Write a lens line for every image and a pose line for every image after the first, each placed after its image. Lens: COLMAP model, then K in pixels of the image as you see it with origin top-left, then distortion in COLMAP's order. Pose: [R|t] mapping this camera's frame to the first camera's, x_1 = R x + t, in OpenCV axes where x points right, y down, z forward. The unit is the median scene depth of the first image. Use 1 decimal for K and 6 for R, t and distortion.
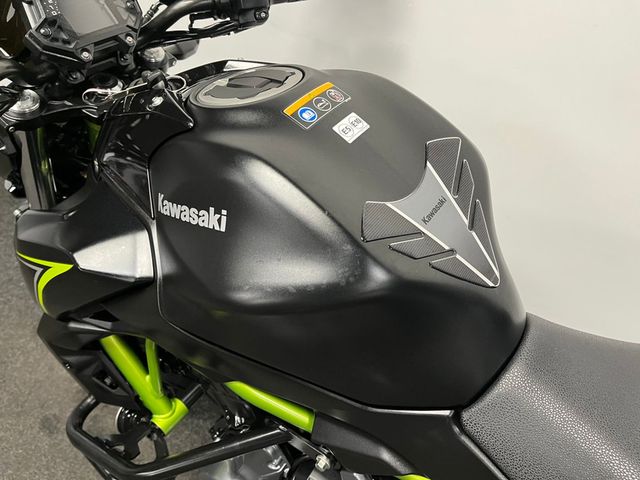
lens RADIAL K [[483.0, 0, 320.0], [0, 483.0, 240.0], [0, 0, 1]] dist [0.079736, -0.106821]
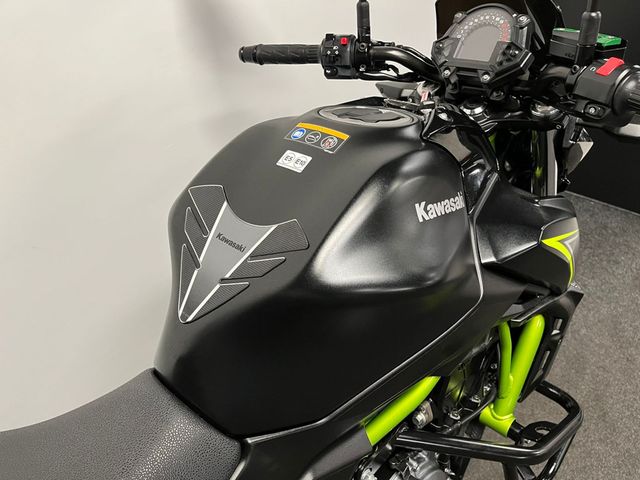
lens RADIAL K [[483.0, 0, 320.0], [0, 483.0, 240.0], [0, 0, 1]] dist [0.079736, -0.106821]
pose [[-0.146304, 0.570339, -0.808275, 1.068005], [-0.593394, 0.603149, 0.533006, -0.754688], [0.791504, 0.557606, 0.250192, 0.860992]]
